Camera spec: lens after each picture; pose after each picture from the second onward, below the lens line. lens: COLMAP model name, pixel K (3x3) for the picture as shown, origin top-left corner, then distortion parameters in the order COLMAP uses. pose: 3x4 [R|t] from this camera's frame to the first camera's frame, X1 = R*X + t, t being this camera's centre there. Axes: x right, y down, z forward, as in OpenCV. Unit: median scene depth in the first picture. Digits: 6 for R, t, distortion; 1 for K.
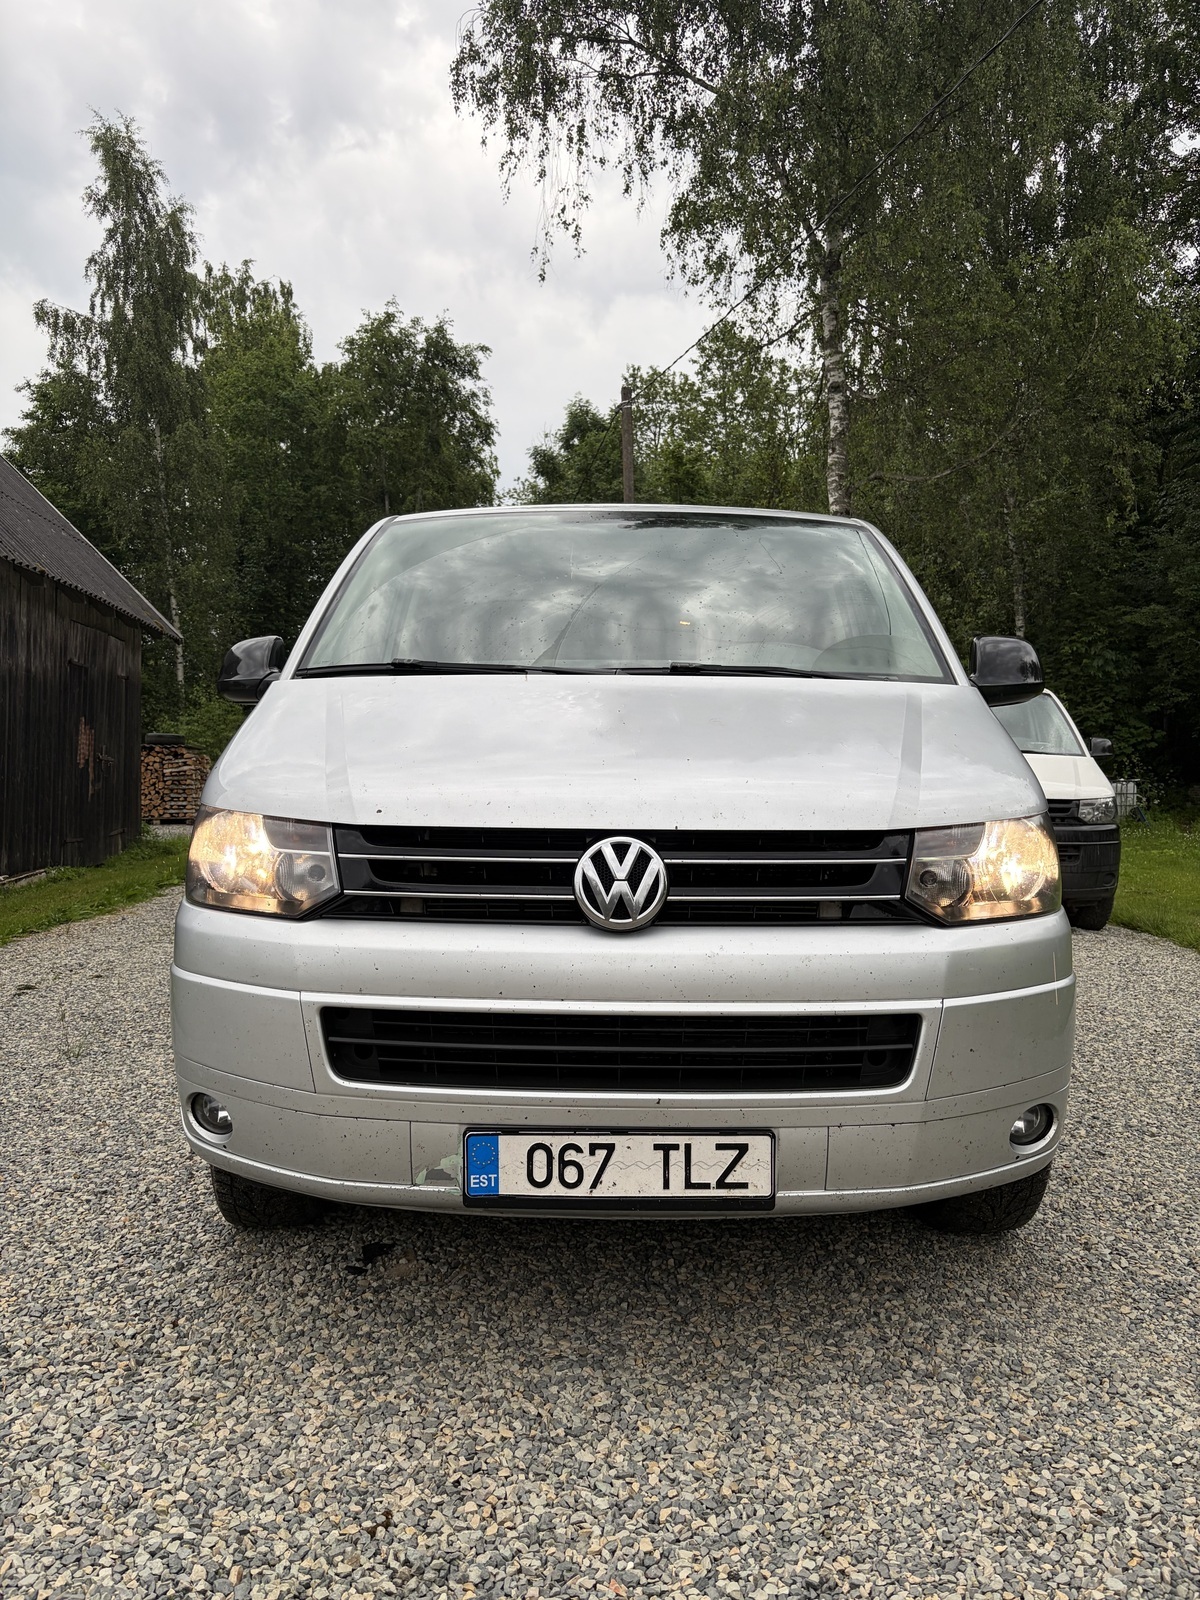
lens RADIAL K [[1207.2, 0, 600.0], [0, 1207.2, 800.0], [0, 0, 1]] dist [0.011198, -0.002514]
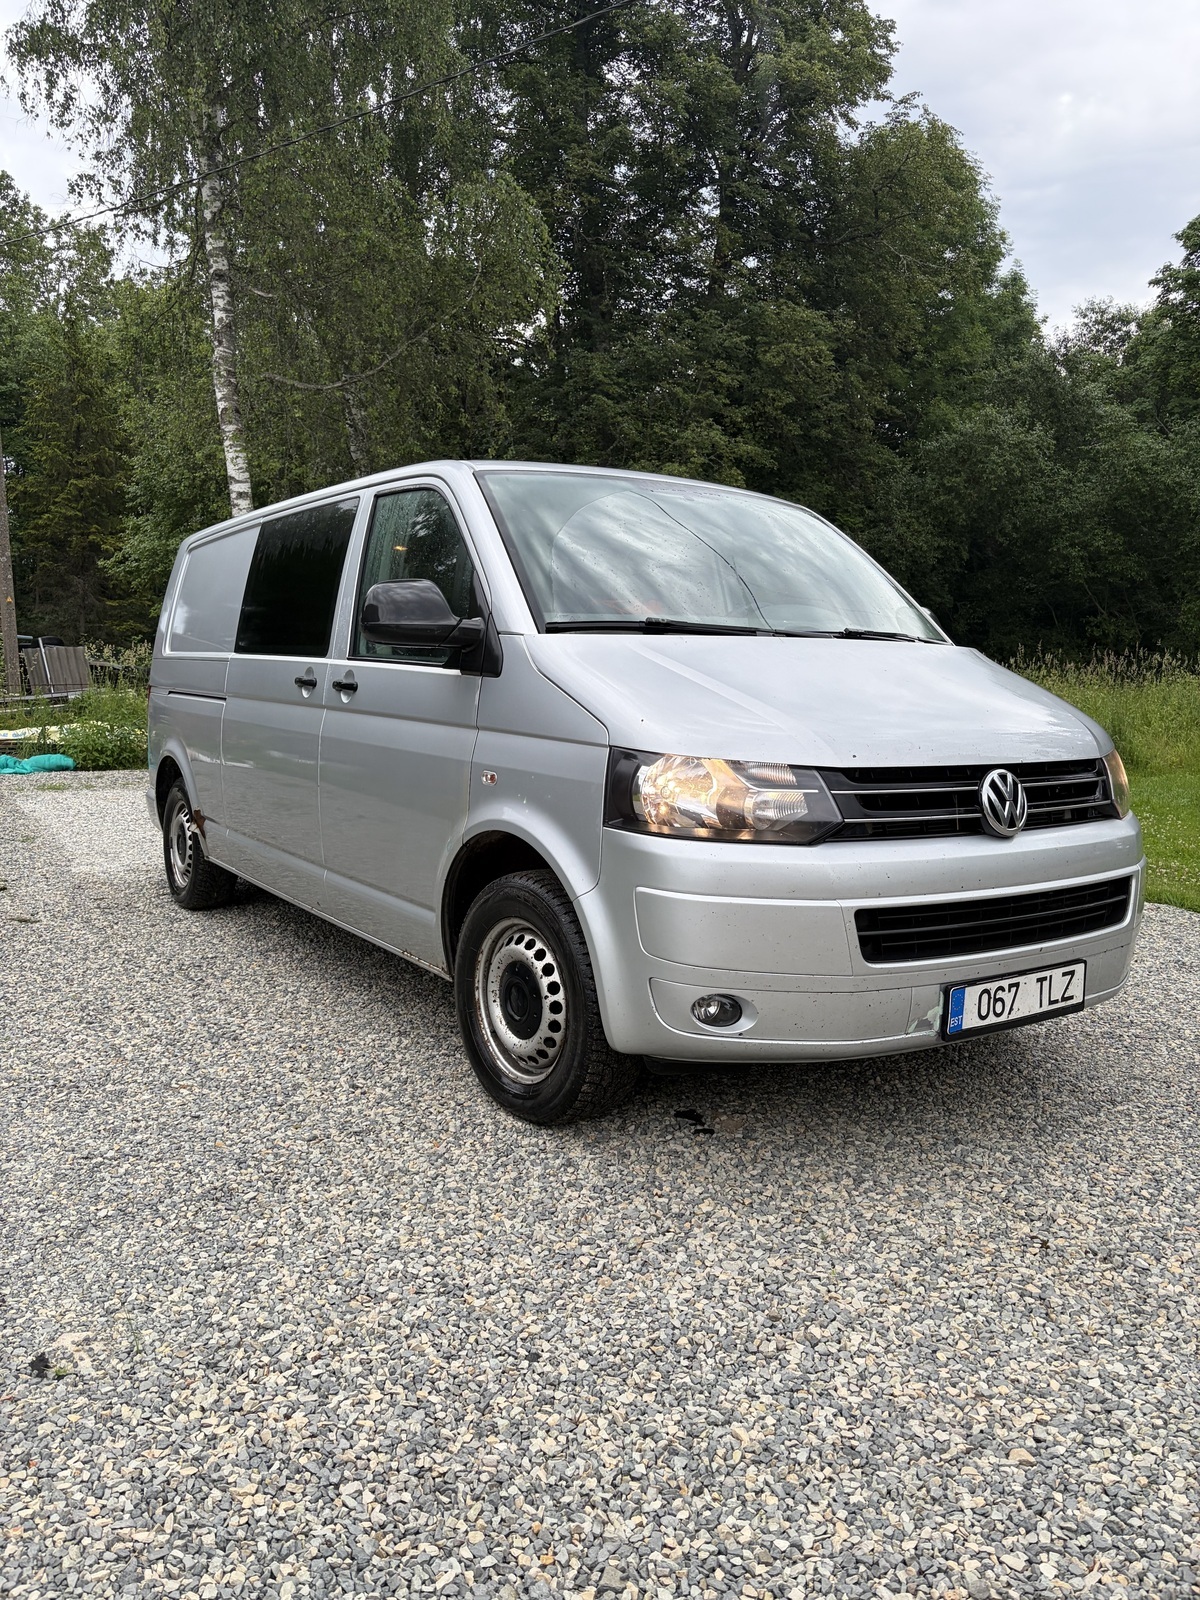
lens RADIAL K [[1207.2, 0, 600.0], [0, 1207.2, 800.0], [0, 0, 1]] dist [0.011198, -0.002514]
pose [[0.829520, -0.052366, 0.556017, -1.168065], [0.006482, 0.996430, 0.084173, -0.056476], [-0.558440, -0.066219, 0.826898, 0.094773]]
